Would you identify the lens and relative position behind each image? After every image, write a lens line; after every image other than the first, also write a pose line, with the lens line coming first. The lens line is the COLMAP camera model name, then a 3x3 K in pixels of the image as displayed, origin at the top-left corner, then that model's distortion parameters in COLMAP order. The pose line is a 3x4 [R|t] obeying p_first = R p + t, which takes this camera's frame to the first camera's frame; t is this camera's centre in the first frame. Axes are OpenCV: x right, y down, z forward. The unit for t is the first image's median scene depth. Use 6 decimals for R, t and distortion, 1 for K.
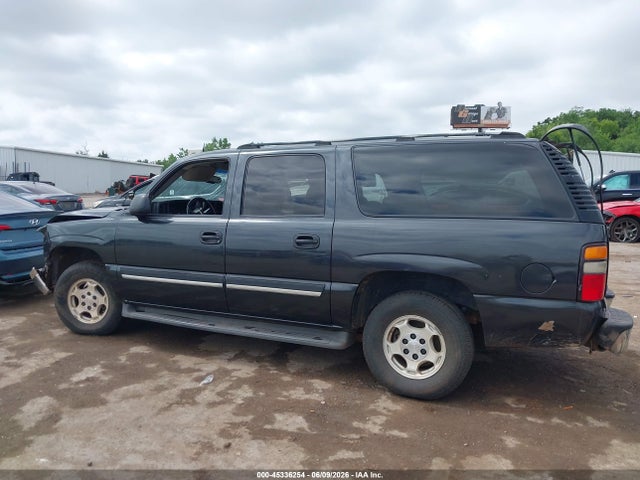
lens RADIAL K [[475.8, 0, 316.8], [0, 475.8, 239.2], [0, 0, 1]] dist [0.020165, -0.003631]
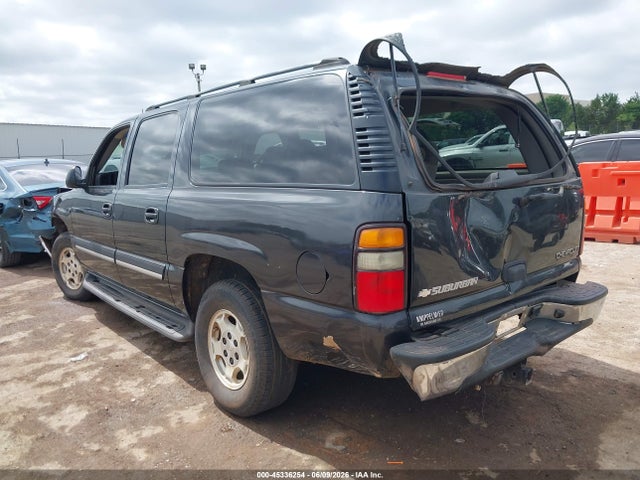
lens RADIAL K [[486.8, 0, 332.4], [0, 486.8, 240.7], [0, 0, 1]] dist [0.003953, 0.003700]
pose [[0.917207, 0.024986, -0.397627, 0.667451], [0.003988, 0.997406, 0.071873, -0.011487], [0.398391, -0.067508, 0.914728, 0.332954]]
